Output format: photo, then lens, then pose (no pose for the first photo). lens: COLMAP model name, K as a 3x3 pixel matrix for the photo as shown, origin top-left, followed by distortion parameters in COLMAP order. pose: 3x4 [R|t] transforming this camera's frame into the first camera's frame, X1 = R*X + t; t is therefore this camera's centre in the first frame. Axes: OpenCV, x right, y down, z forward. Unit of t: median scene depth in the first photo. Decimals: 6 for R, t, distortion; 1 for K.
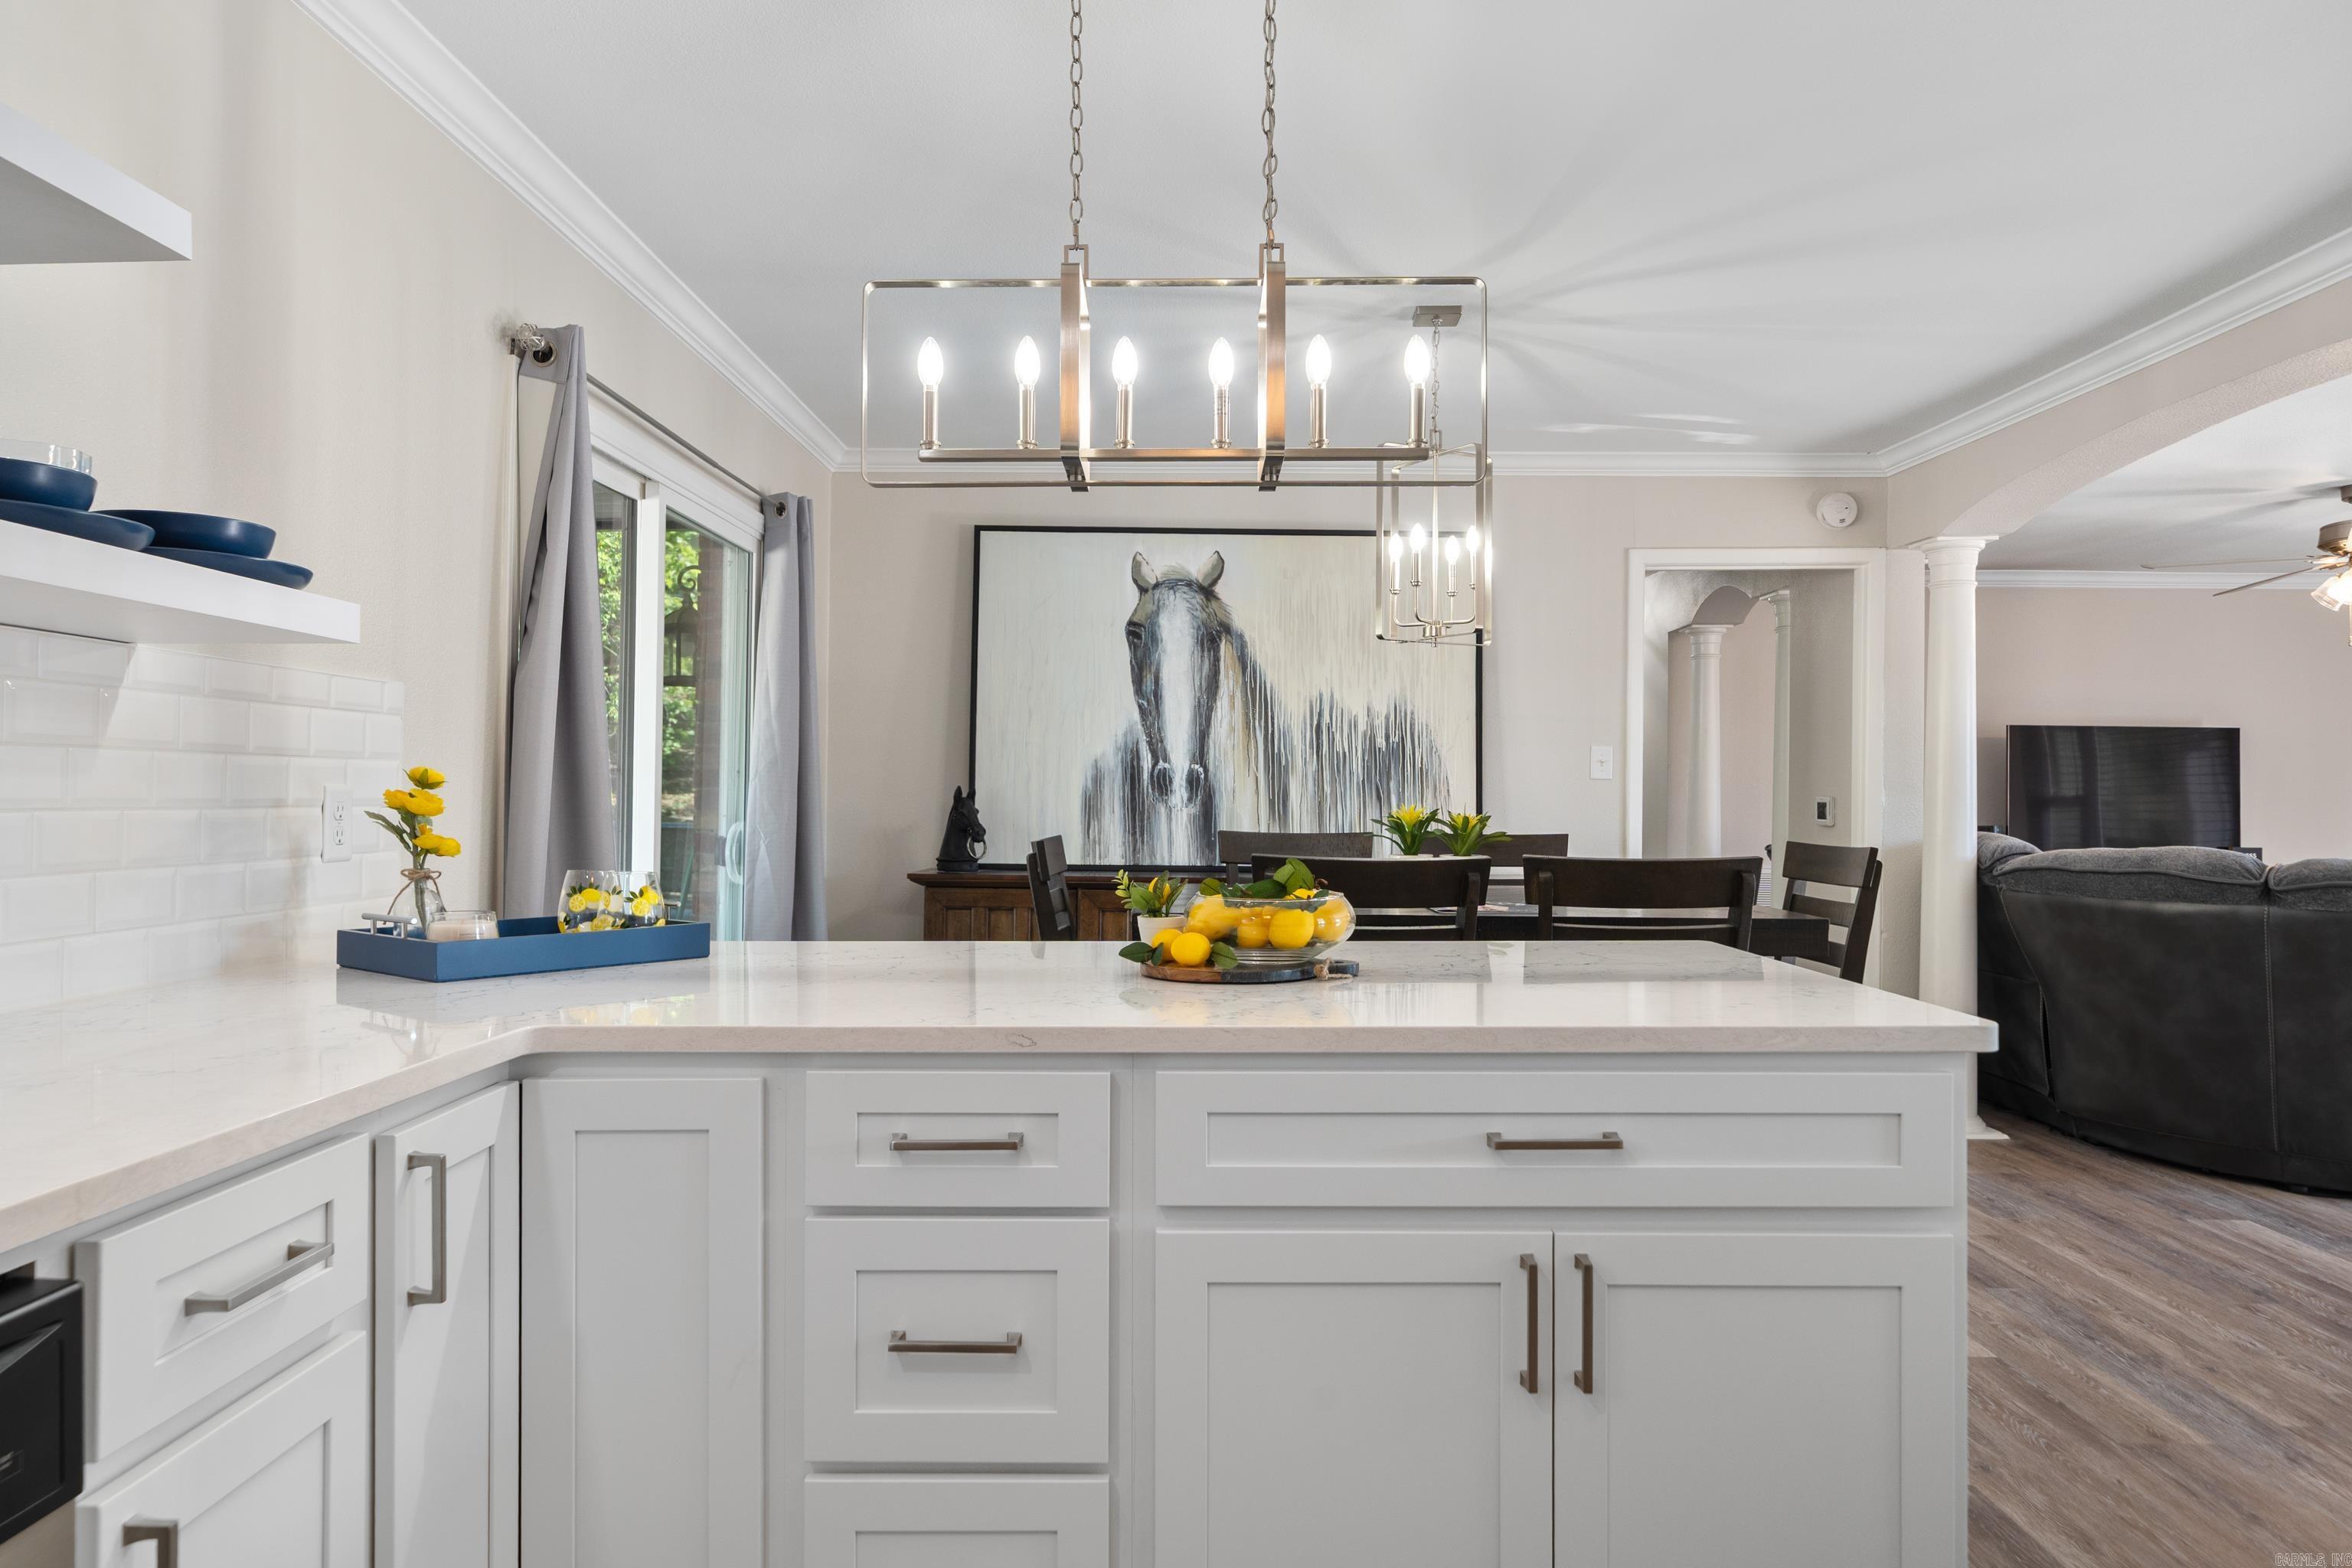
lens RADIAL K [[1536.3, 0, 1176.0], [0, 1536.3, 784.0], [0, 0, 1]] dist [0.009868, 0.002689]
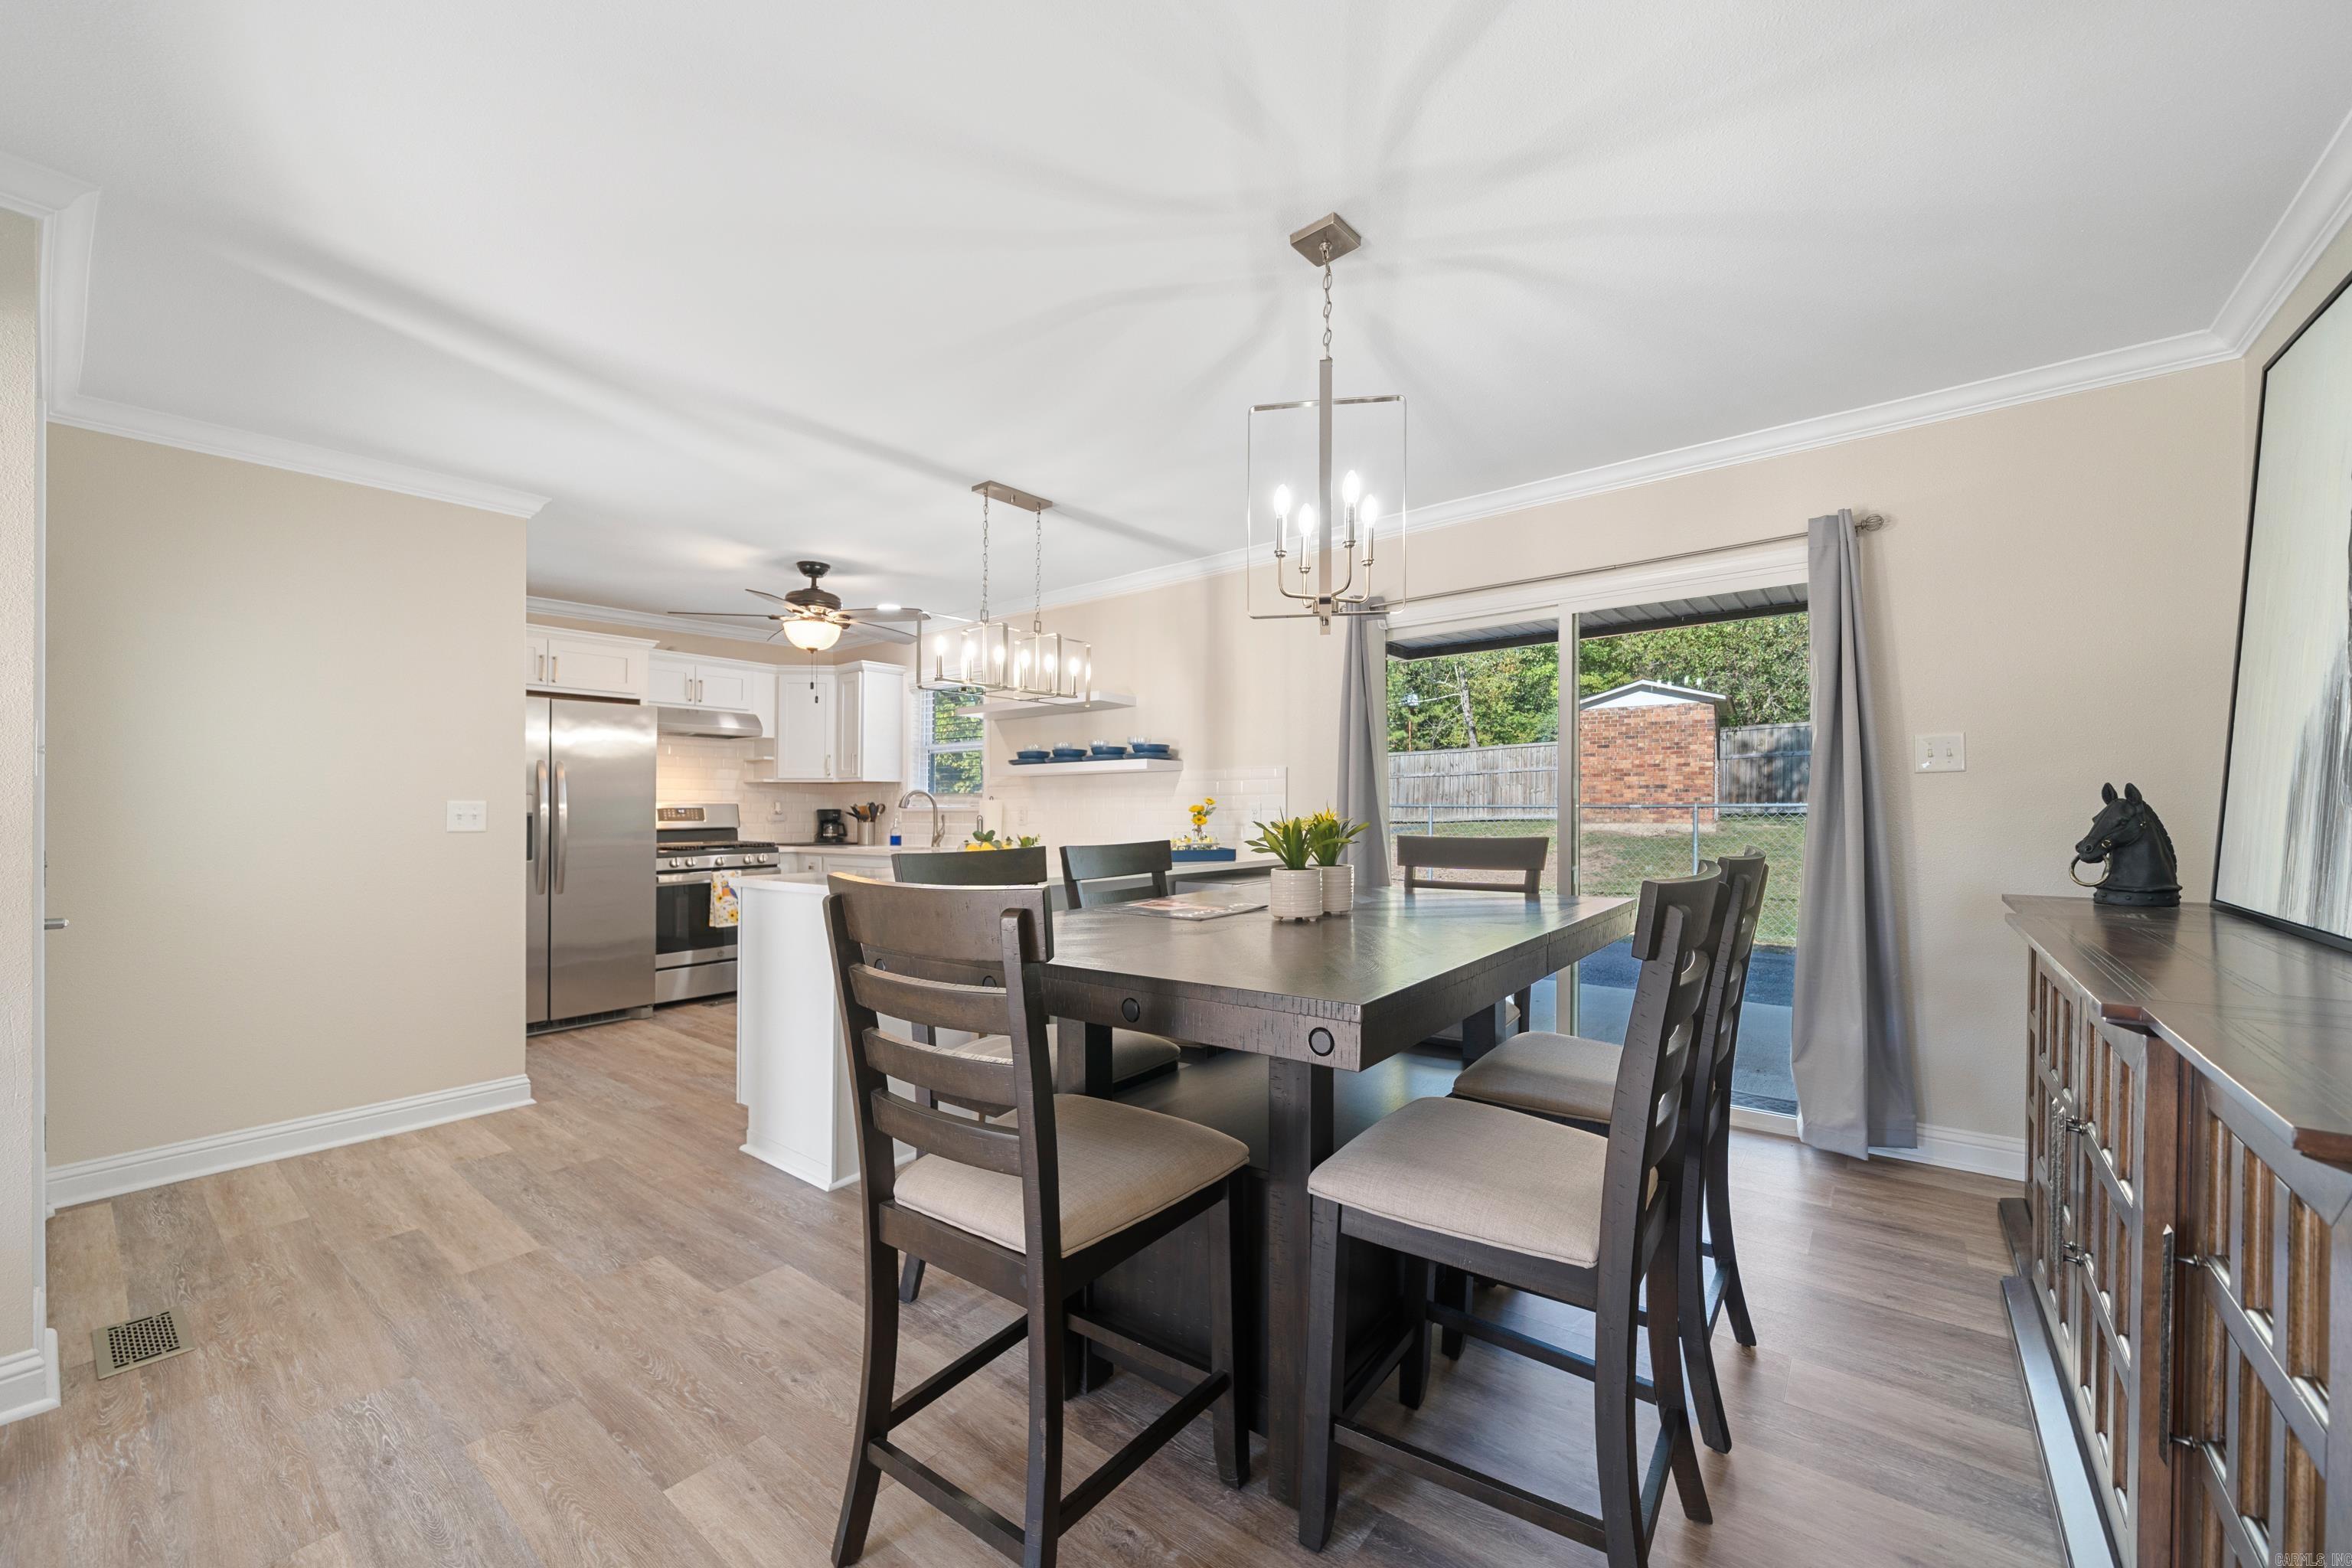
lens RADIAL K [[905.4, 0, 1182.3], [0, 905.4, 795.3], [0, 0, 1]] dist [-0.000109, -0.000158]
pose [[-0.603857, -0.013058, -0.796985, 0.436940], [0.009289, 0.999683, -0.023418, 0.012445], [0.797038, -0.021544, -0.603545, 0.877615]]
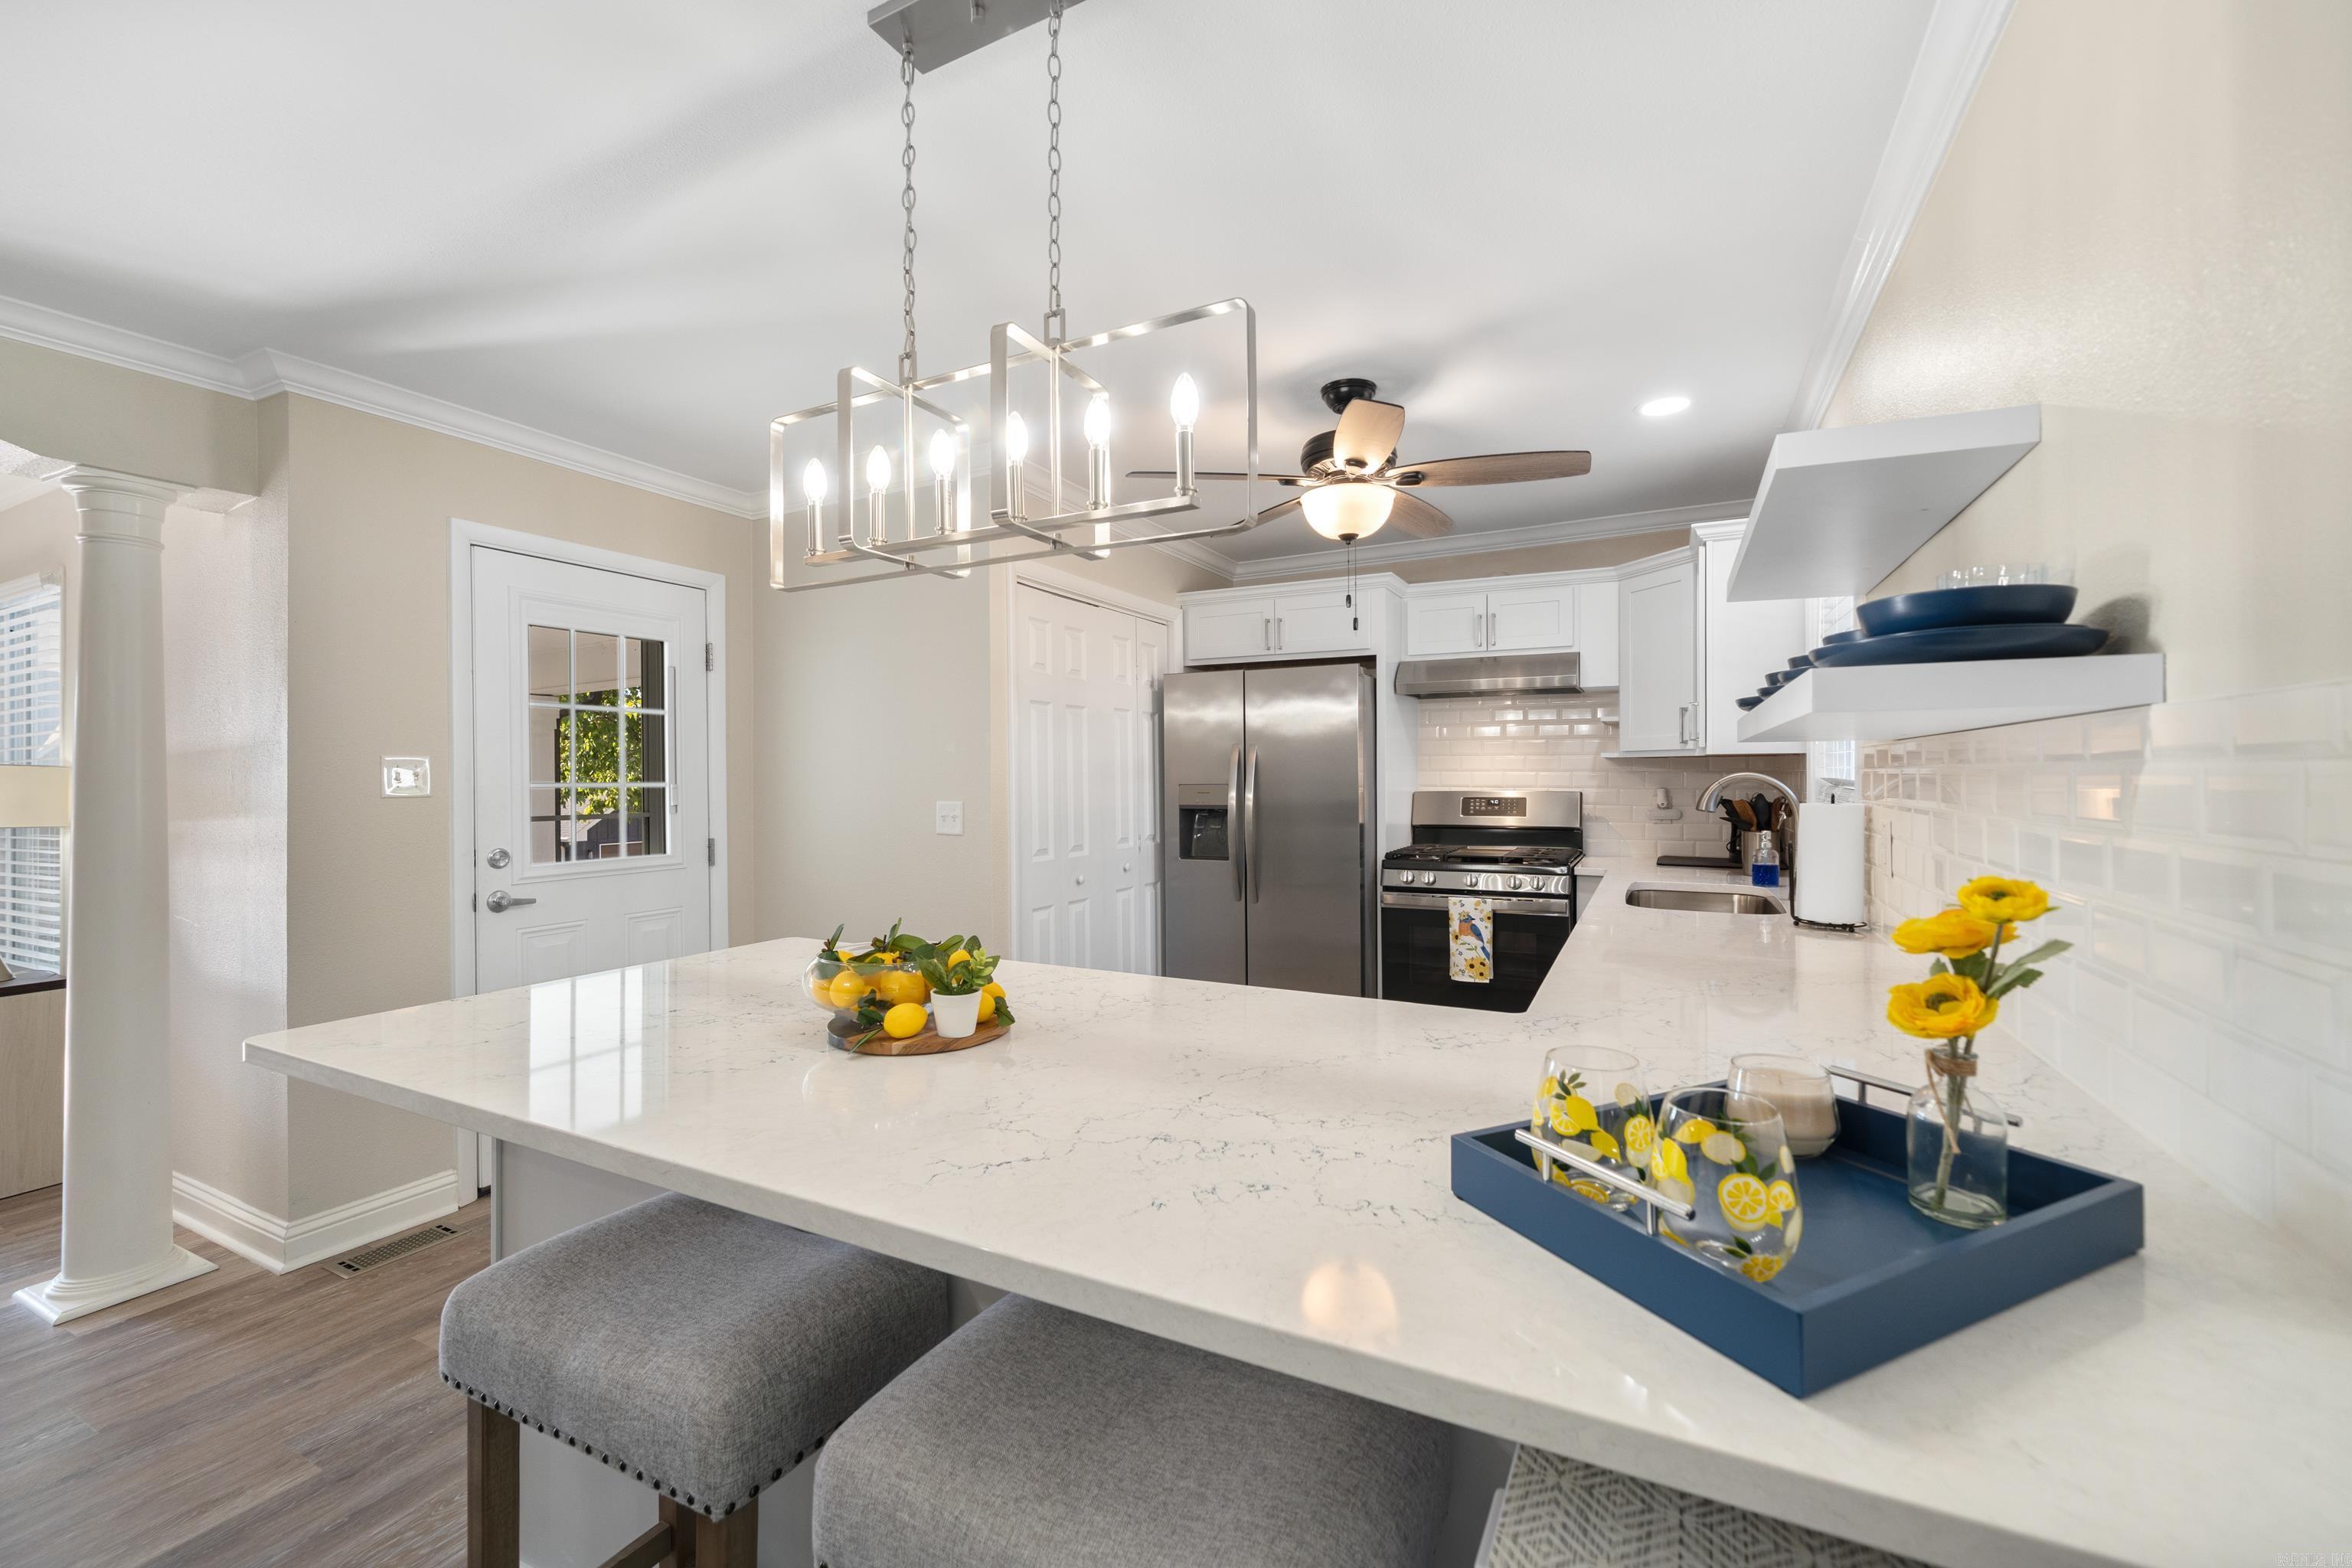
lens RADIAL K [[944.2, 0, 1175.1], [0, 944.2, 776.3], [0, 0, 1]] dist [0.001031, 0.000103]
pose [[-0.906720, -0.000094, 0.421732, -0.154909], [-0.001505, 0.999994, -0.003013, -0.017711], [-0.421730, -0.003367, -0.906715, 0.588976]]
